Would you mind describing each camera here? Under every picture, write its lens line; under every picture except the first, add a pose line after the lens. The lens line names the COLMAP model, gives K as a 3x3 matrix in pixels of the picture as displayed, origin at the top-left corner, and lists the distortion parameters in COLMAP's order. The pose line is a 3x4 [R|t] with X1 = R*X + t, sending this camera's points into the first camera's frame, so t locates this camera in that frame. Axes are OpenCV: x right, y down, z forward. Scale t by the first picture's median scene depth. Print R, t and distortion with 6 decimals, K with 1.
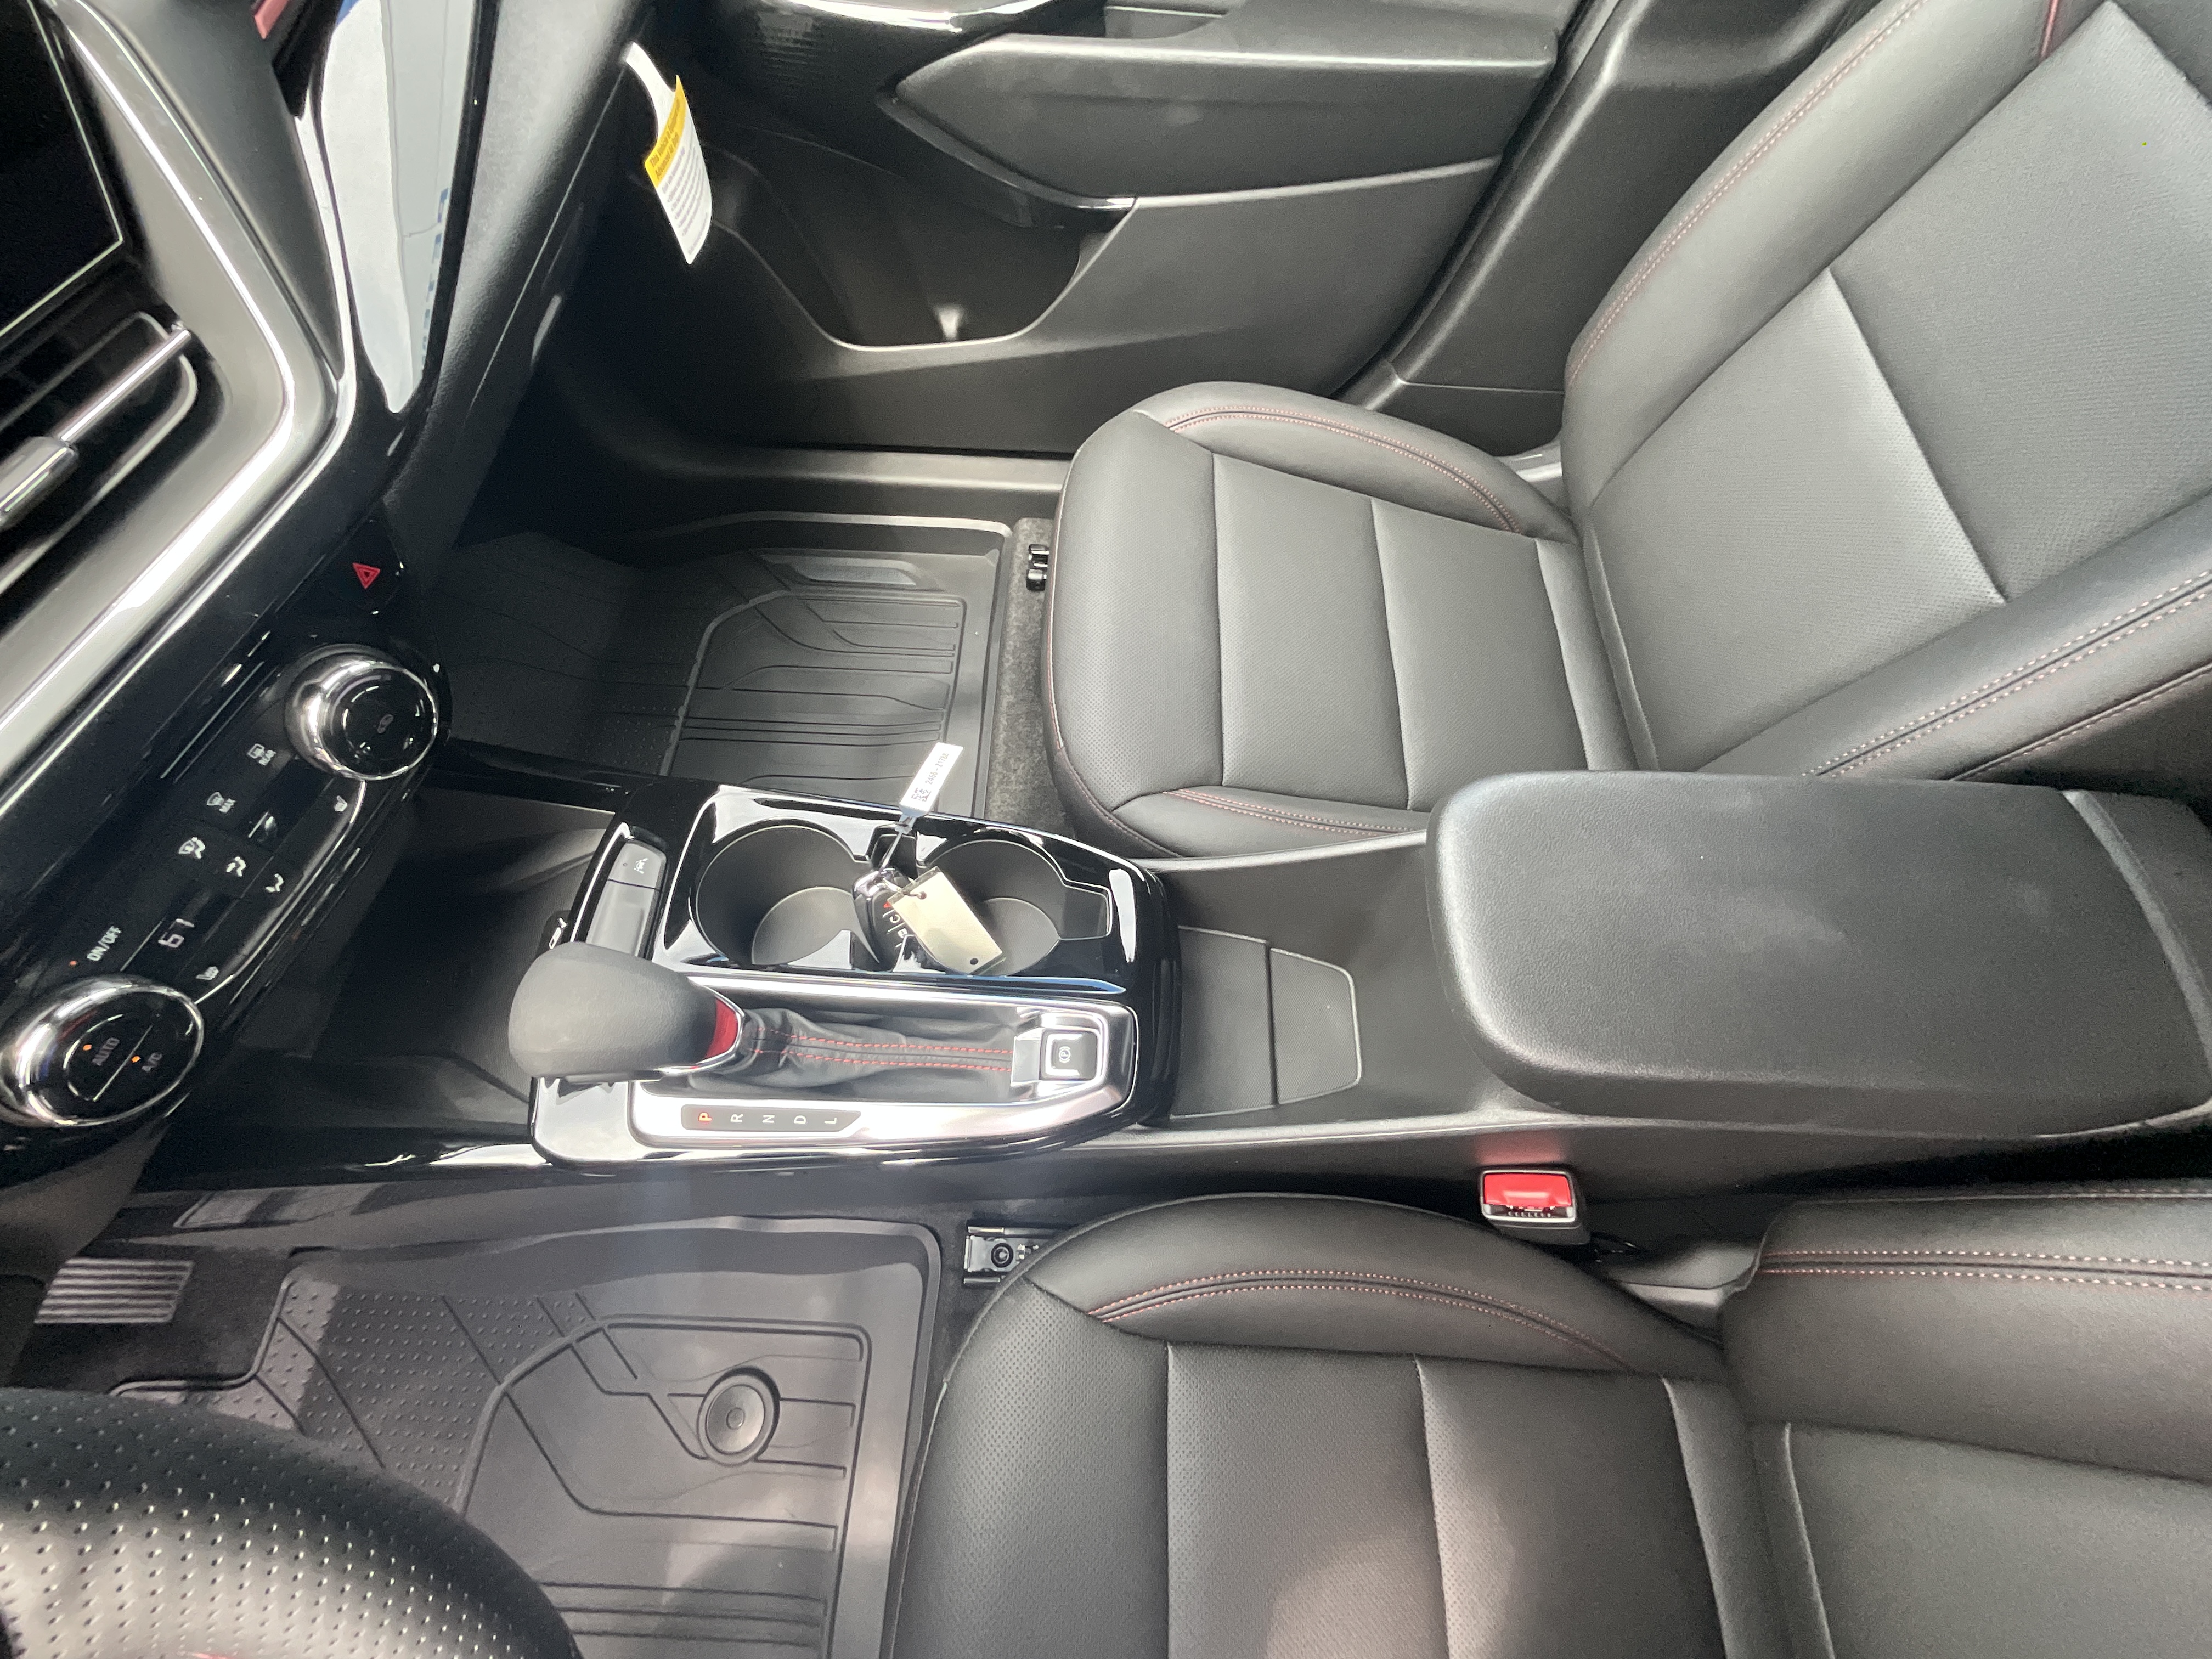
lens RADIAL K [[881.7, 0, 1100.4], [0, 881.7, 832.2], [0, 0, 1]] dist [-0.002894, -0.002621]
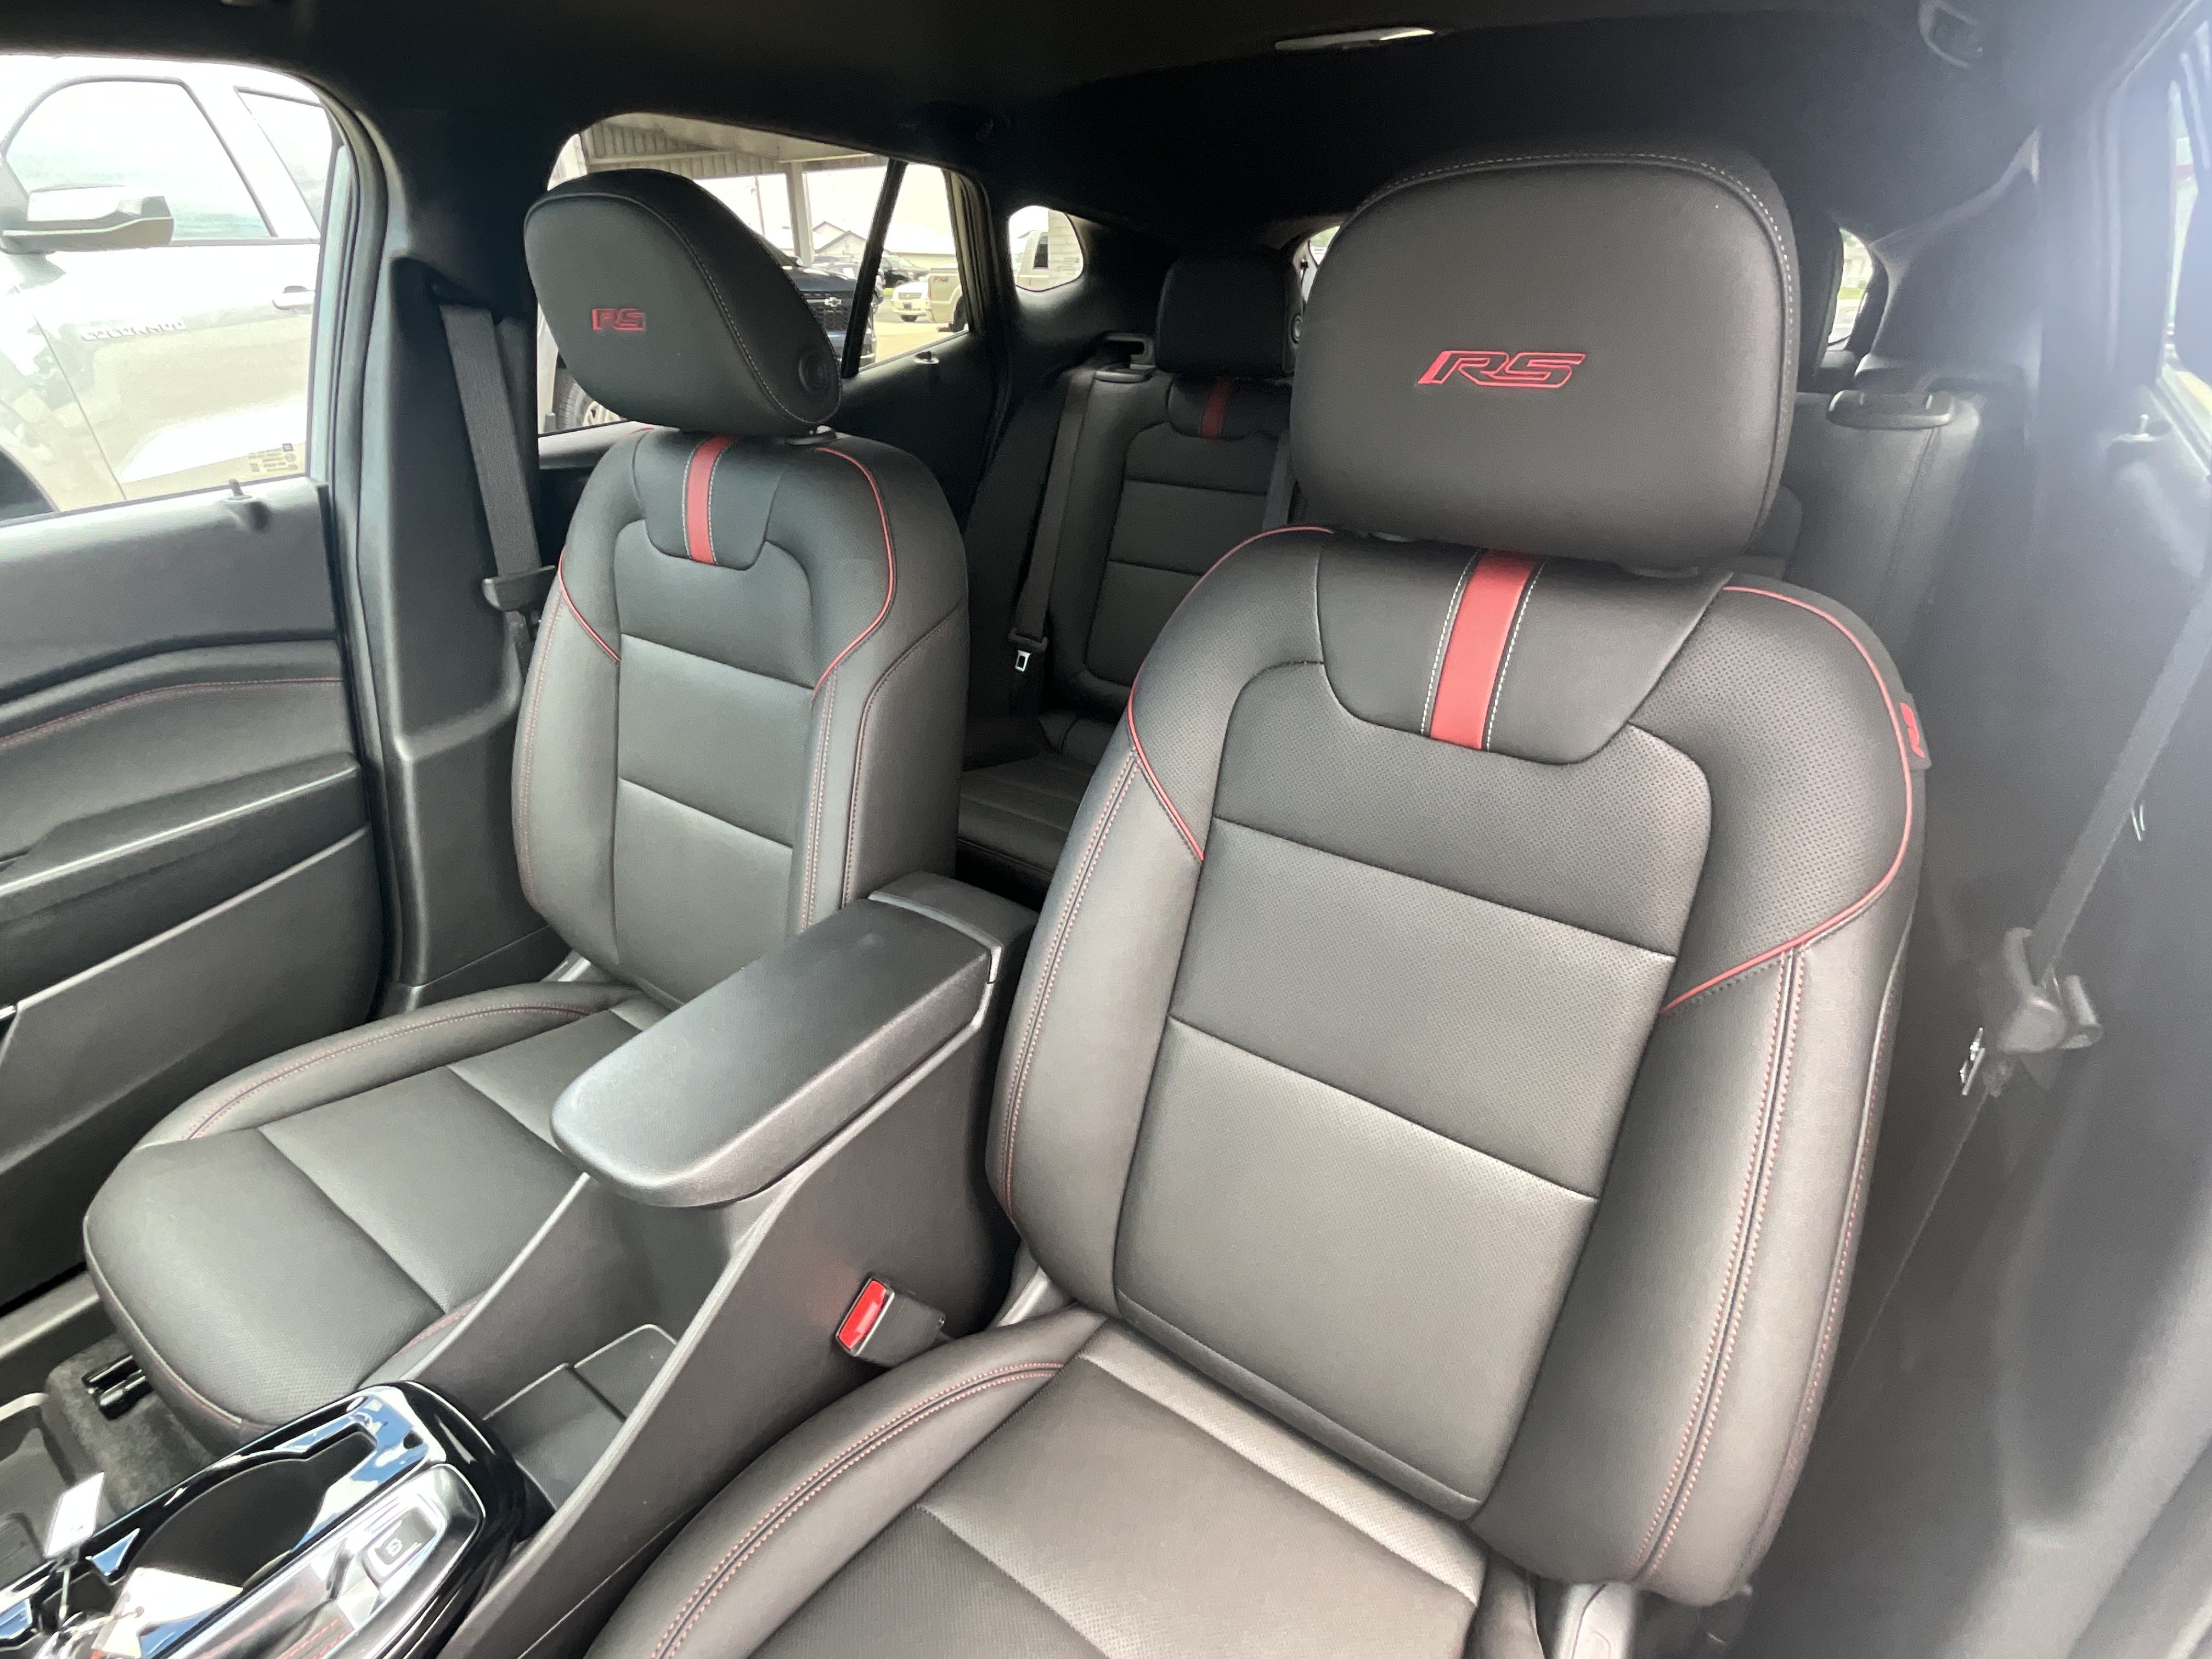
lens RADIAL K [[1013.9, 0, 1095.1], [0, 1013.9, 838.3], [0, 0, 1]] dist [0.000205, -0.003526]
pose [[0.534446, -0.429033, 0.728216, -0.057033], [0.765748, 0.610491, -0.202316, 0.326406], [-0.357769, 0.665757, 0.654805, -0.305374]]
